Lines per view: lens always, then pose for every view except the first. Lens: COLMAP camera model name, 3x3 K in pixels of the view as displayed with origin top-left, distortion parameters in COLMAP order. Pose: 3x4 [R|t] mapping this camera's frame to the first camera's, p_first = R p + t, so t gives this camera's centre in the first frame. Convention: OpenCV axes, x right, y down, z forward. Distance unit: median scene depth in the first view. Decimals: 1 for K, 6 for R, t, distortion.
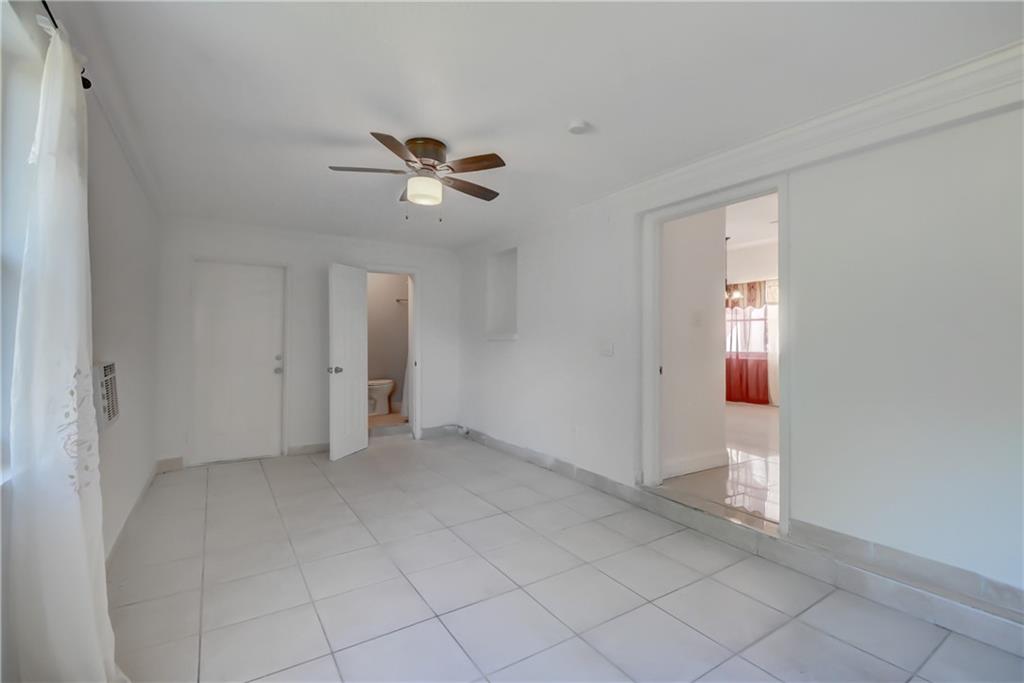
lens RADIAL K [[469.9, 0, 531.7], [0, 469.9, 339.3], [0, 0, 1]] dist [0.017343, -0.009365]
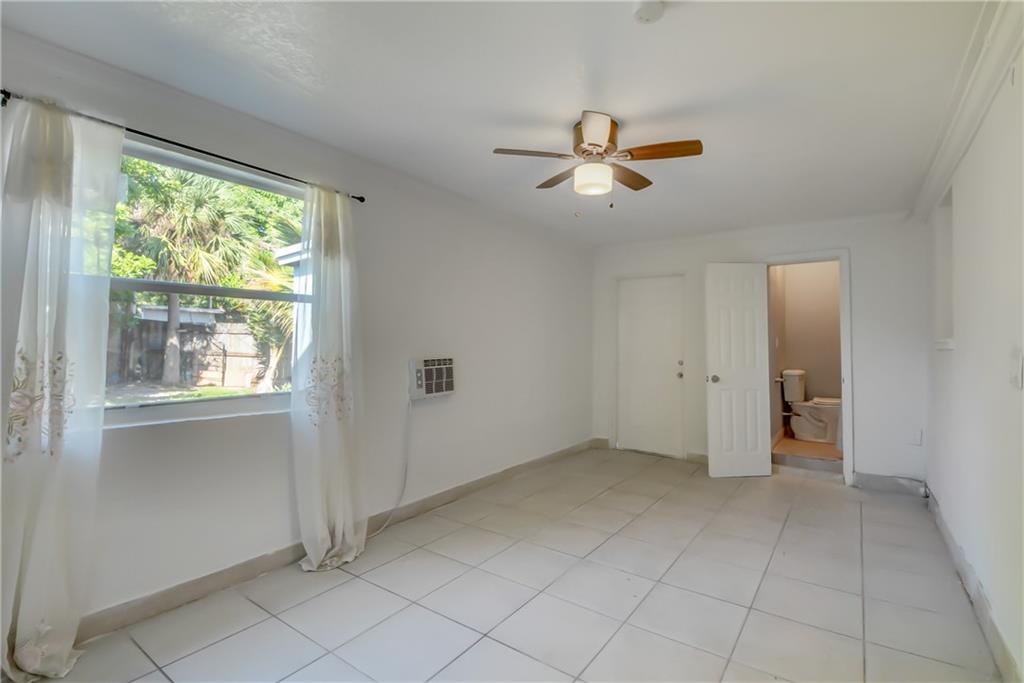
lens RADIAL K [[469.9, 0, 512.6], [0, 469.9, 333.8], [0, 0, 1]] dist [0.017343, -0.009365]
pose [[0.369512, -0.011079, -0.929160, 0.286654], [-0.015881, 0.999708, -0.018236, 0.000478], [0.929090, 0.021495, 0.369228, 0.283938]]
